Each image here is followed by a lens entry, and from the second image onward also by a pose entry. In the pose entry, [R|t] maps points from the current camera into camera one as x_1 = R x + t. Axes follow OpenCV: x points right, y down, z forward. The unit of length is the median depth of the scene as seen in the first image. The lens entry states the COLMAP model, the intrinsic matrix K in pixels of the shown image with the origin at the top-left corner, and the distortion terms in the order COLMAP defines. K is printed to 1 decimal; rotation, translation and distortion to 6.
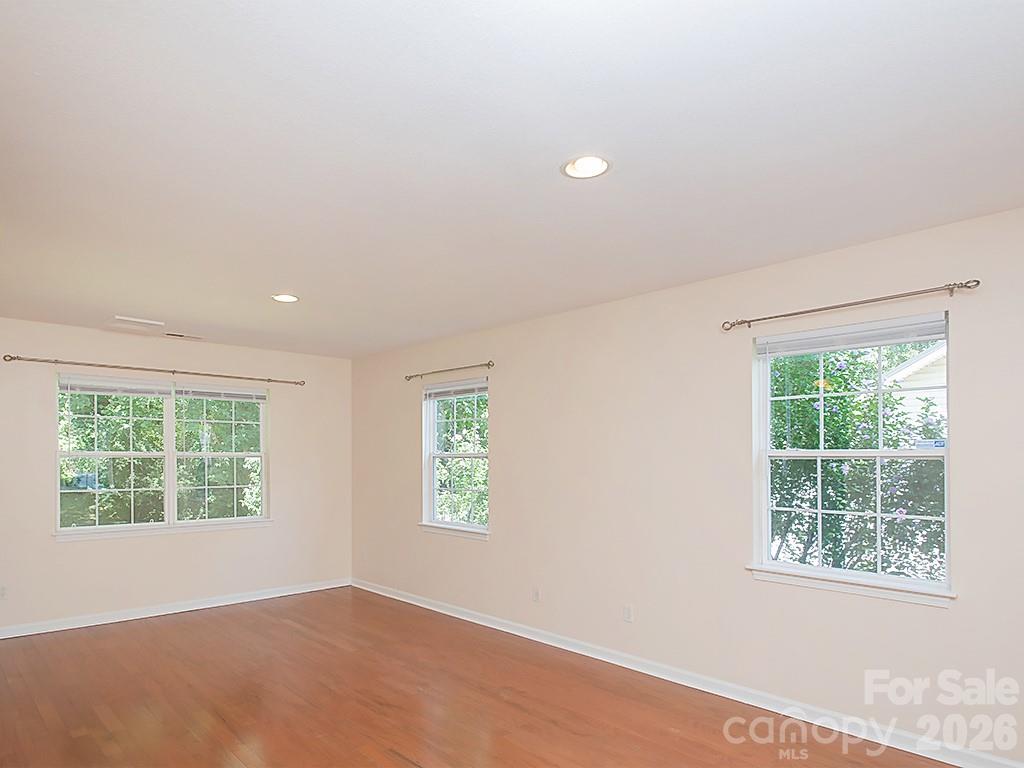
lens RADIAL K [[758.2, 0, 522.5], [0, 758.2, 397.3], [0, 0, 1]] dist [-0.001462, -0.005592]
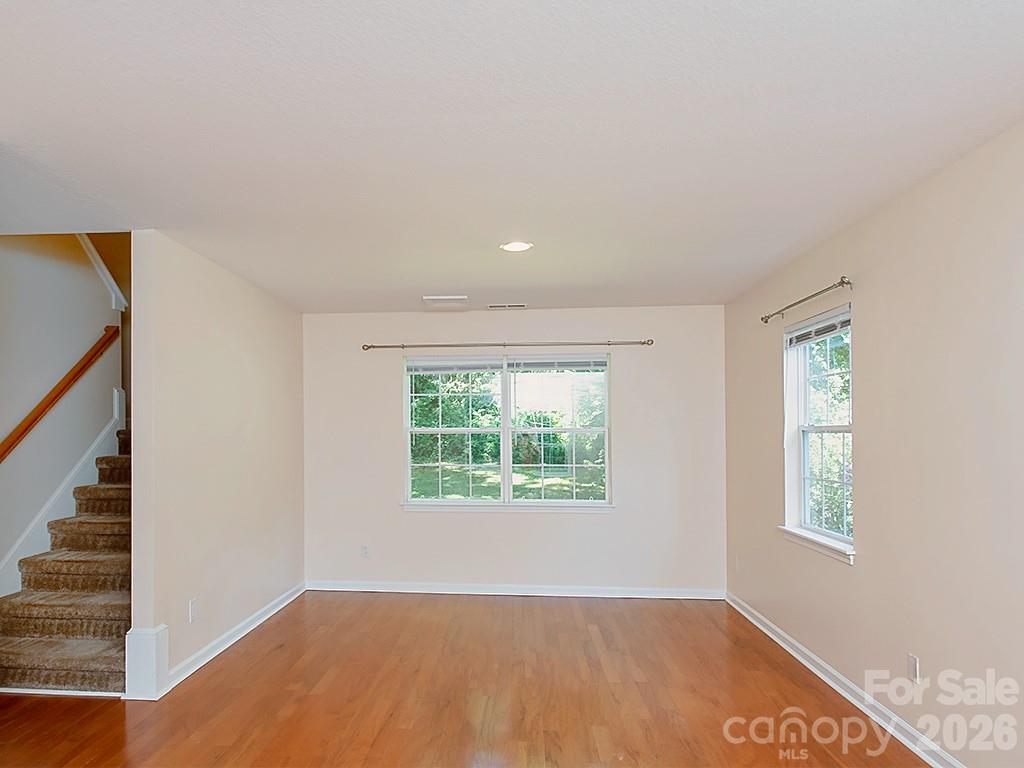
lens RADIAL K [[781.8, 0, 512.0], [0, 781.8, 384.0], [0, 0, 1]] dist [-0.006322, 0.000469]
pose [[0.541501, -0.054731, -0.838917, 0.289117], [0.068442, 0.997436, -0.020895, 0.029117], [0.837910, -0.046102, 0.543859, 0.356213]]
